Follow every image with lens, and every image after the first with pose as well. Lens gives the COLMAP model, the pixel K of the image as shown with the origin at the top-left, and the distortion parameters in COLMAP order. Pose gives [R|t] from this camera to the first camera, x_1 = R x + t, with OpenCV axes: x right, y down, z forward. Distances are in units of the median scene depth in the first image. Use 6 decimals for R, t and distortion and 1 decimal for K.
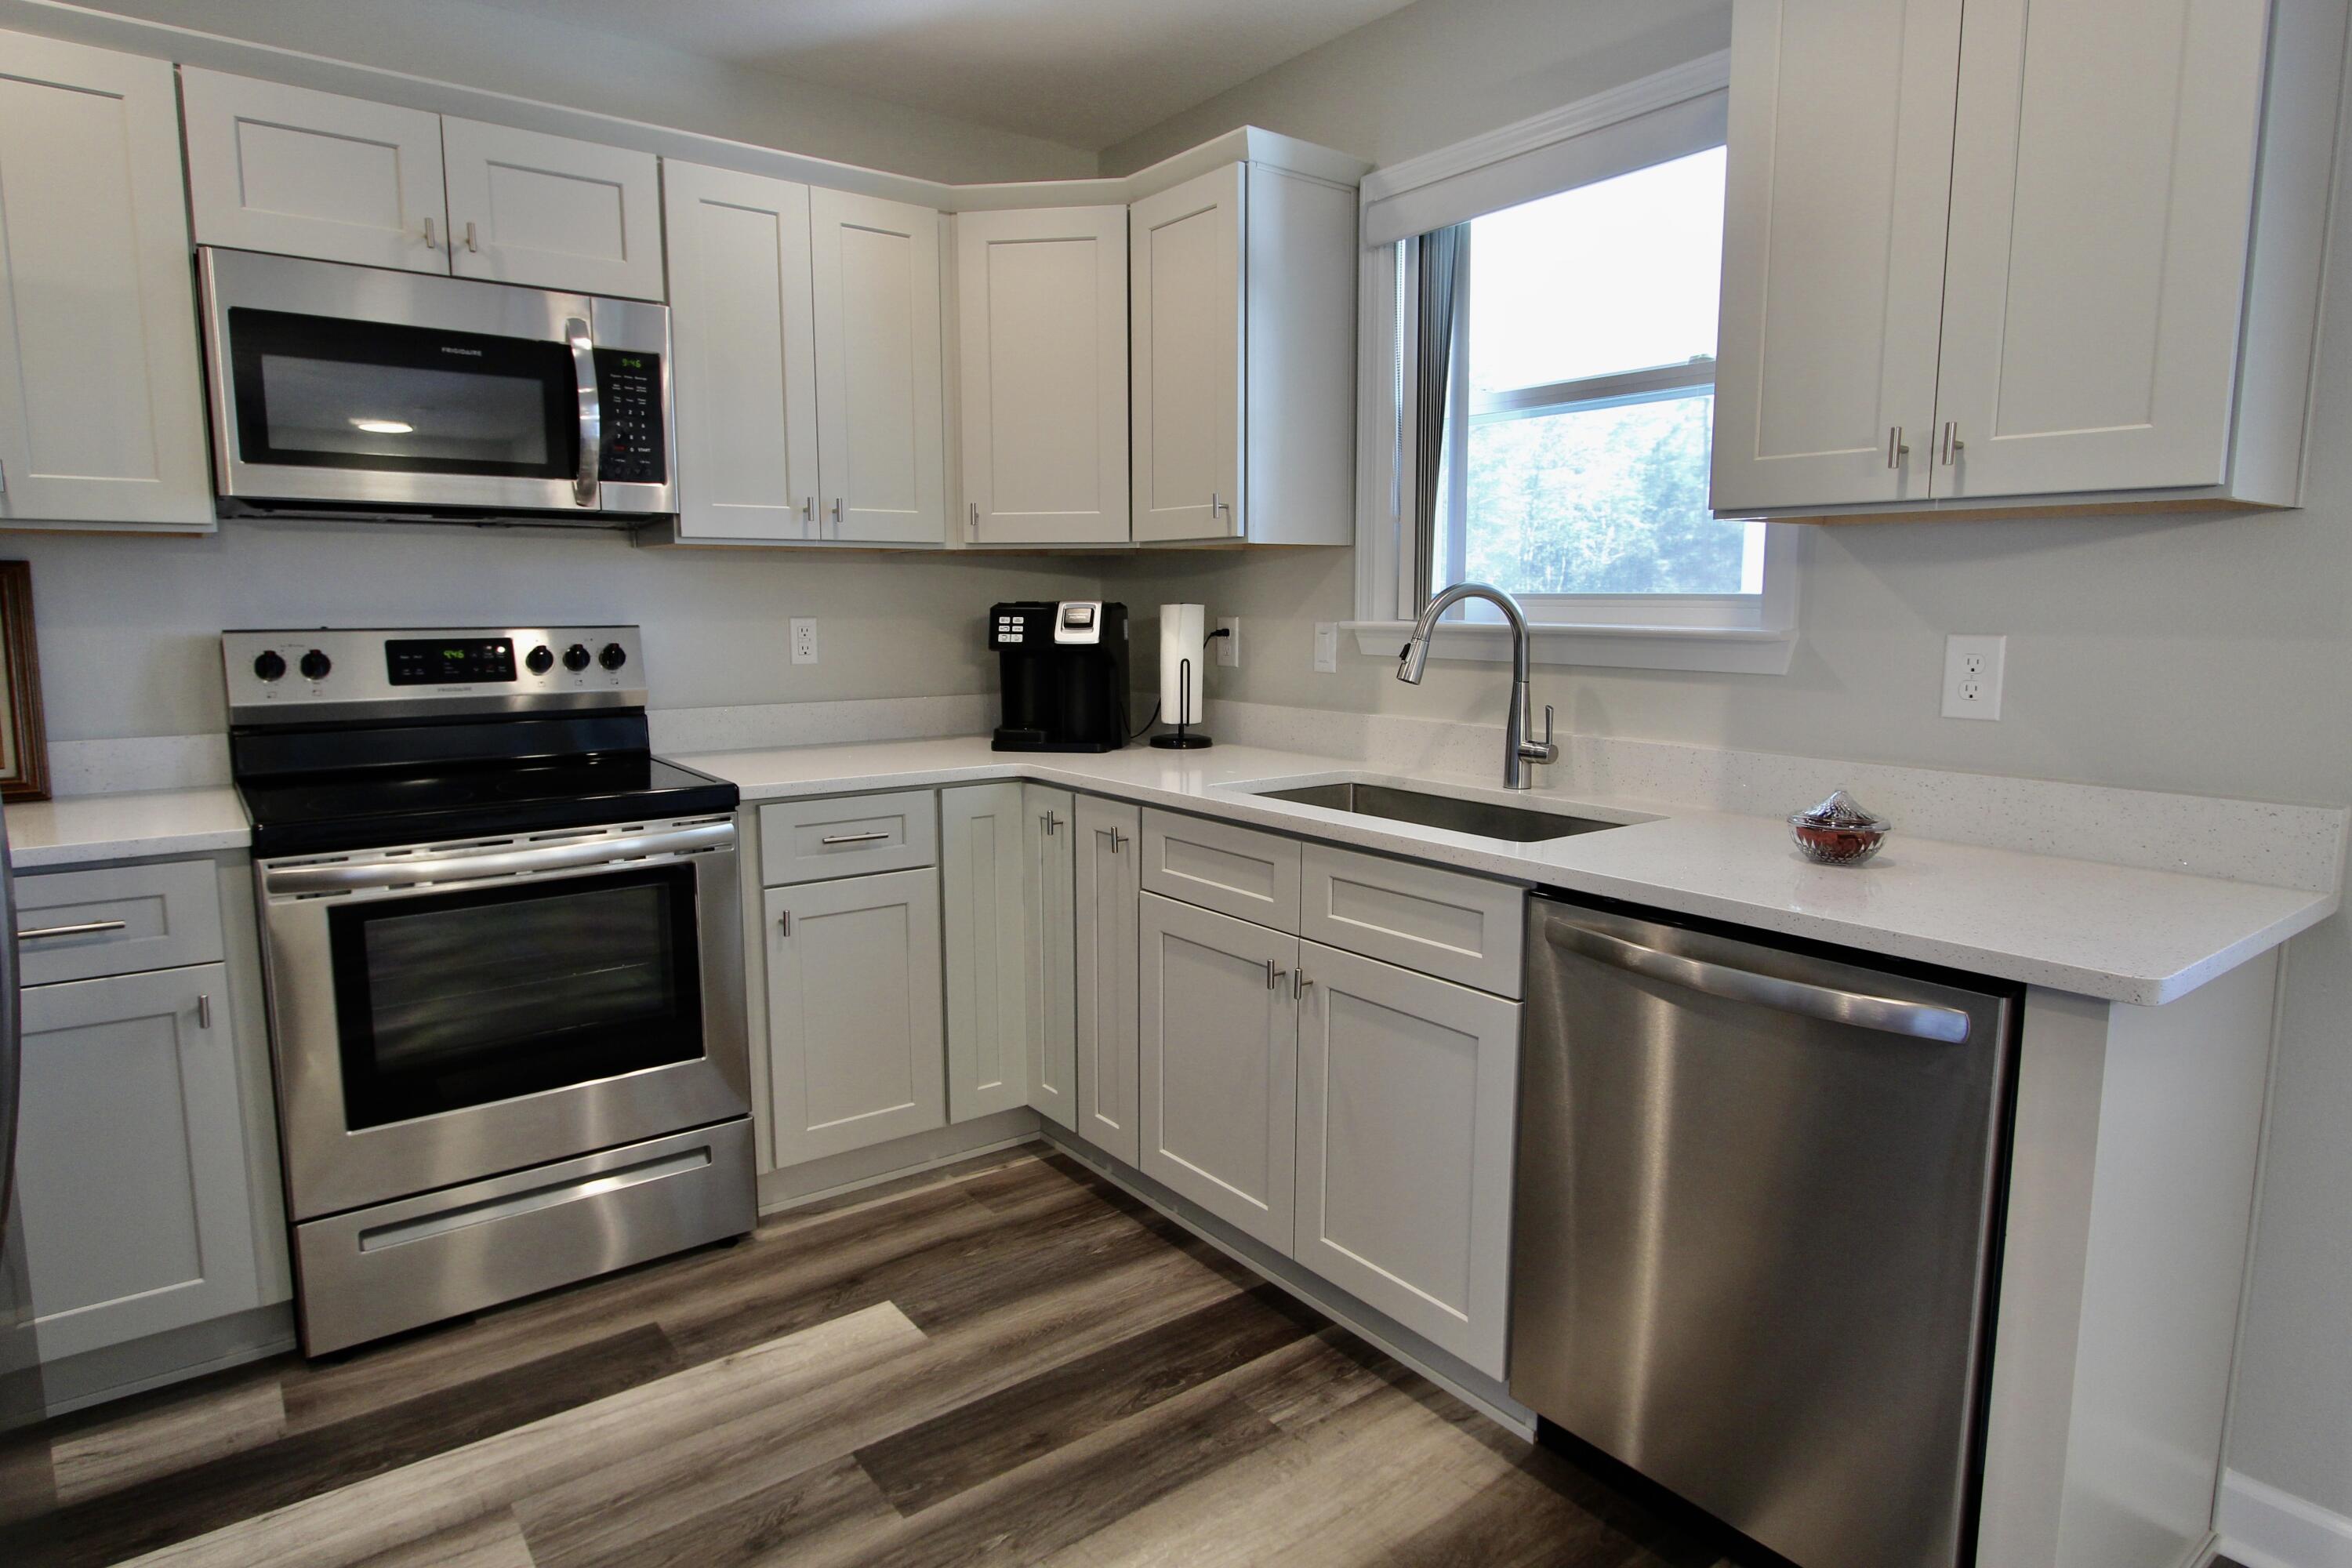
lens RADIAL K [[1314.8, 0, 1179.8], [0, 1314.8, 770.9], [0, 0, 1]] dist [-0.010144, -0.001154]
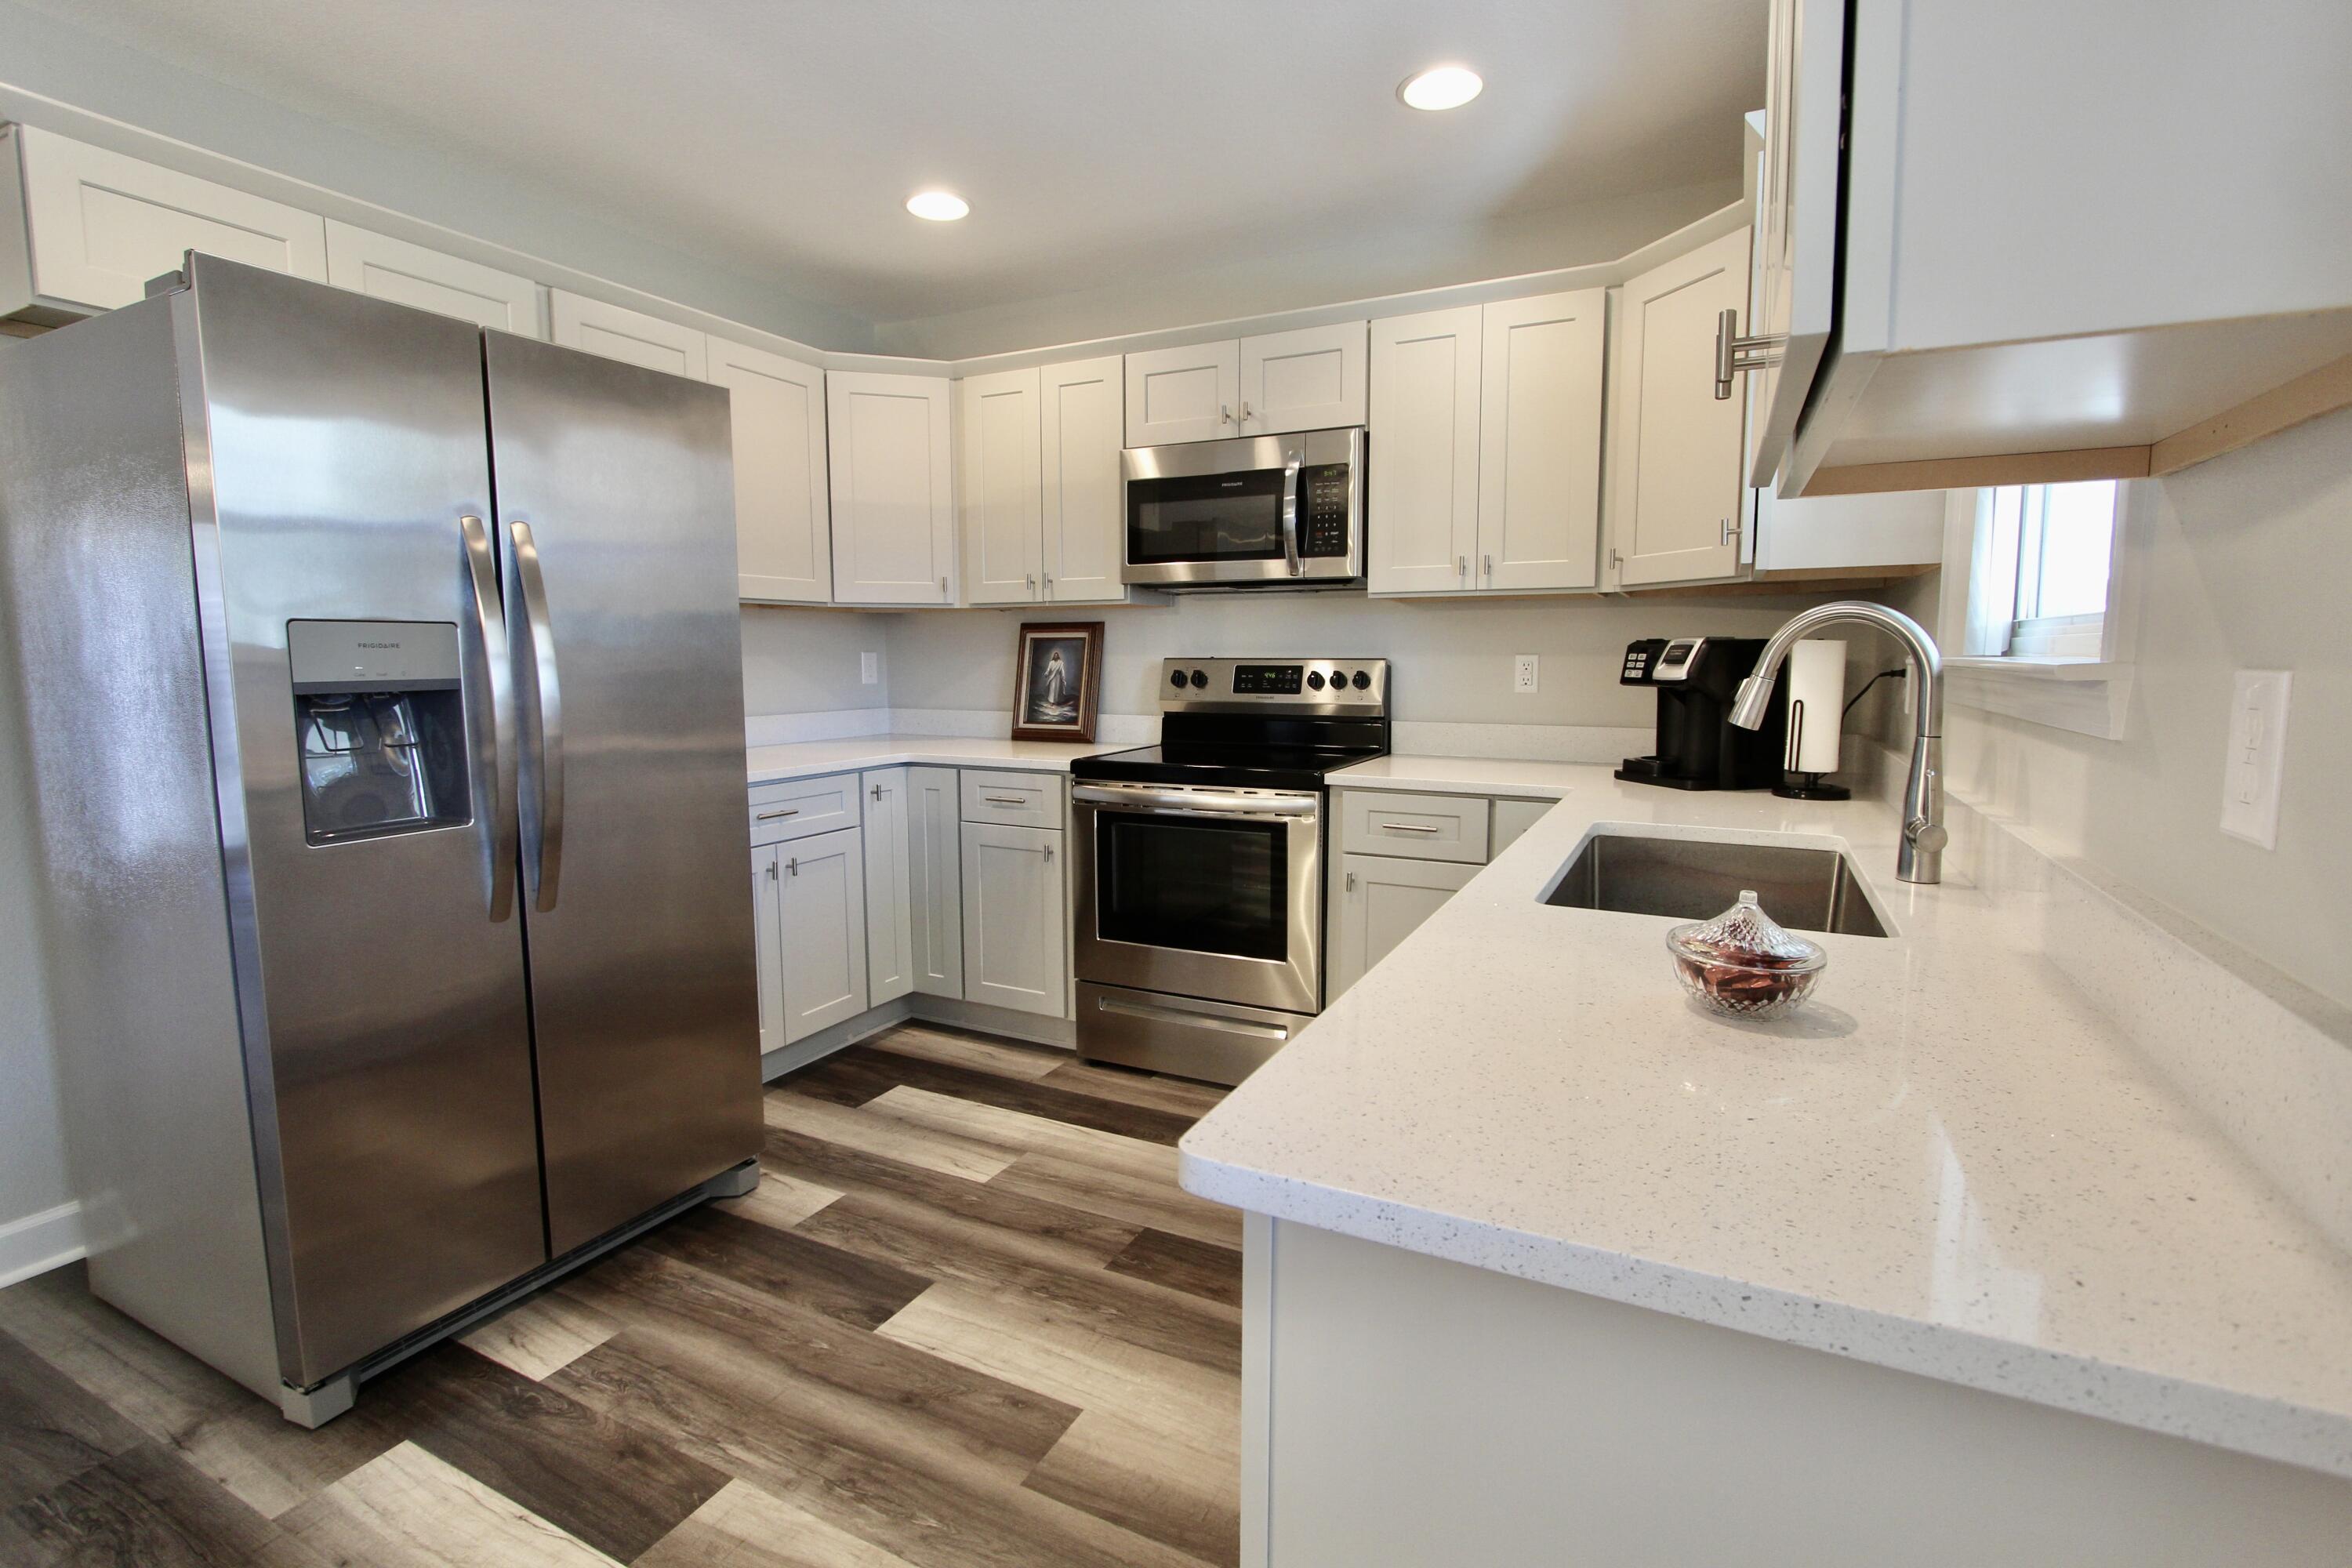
lens RADIAL K [[1081.9, 0, 1187.4], [0, 1081.9, 773.1], [0, 0, 1]] dist [-0.019049, 0.001851]
pose [[0.443457, 0.097146, -0.891015, 0.617517], [-0.115626, 0.992003, 0.050609, -0.030172], [0.888806, 0.080581, 0.451143, 0.373227]]
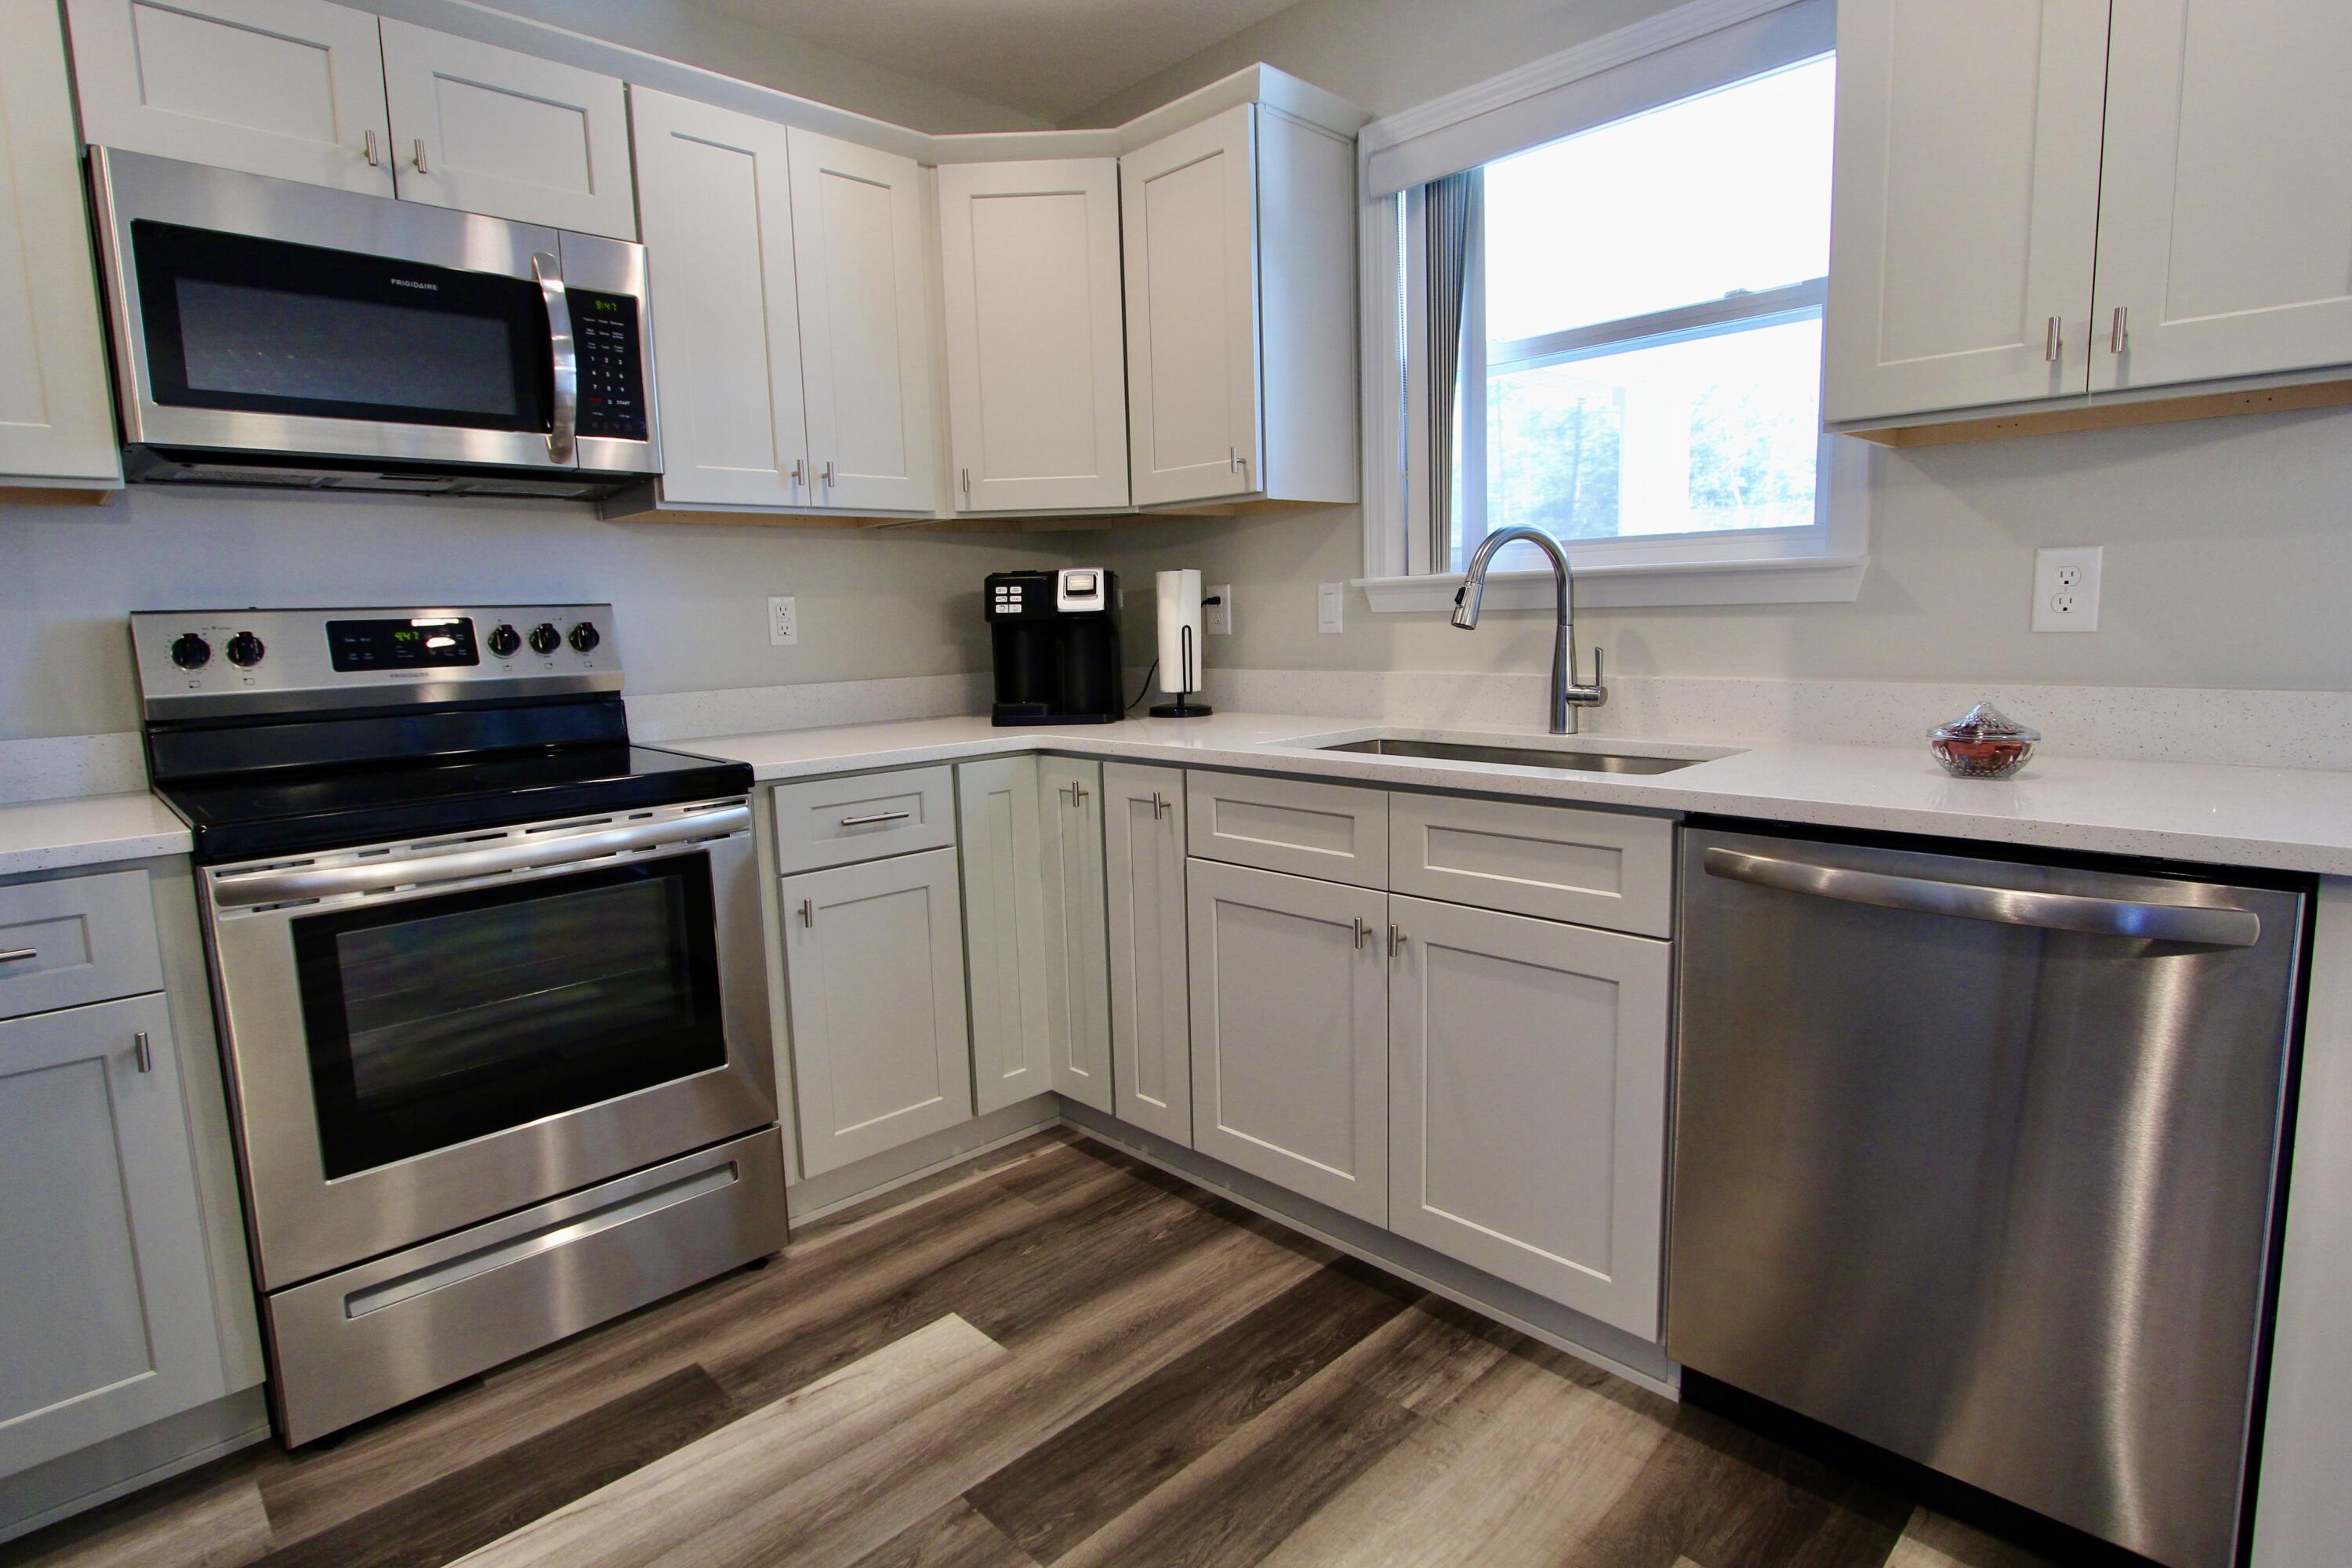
lens RADIAL K [[1196.2, 0, 1180.4], [0, 1196.2, 770.9], [0, 0, 1]] dist [-0.014167, 0.000625]
pose [[0.992172, -0.044729, 0.116598, -0.139937], [0.044809, 0.998994, 0.001933, 0.027431], [-0.116567, 0.003306, 0.993177, 0.142788]]
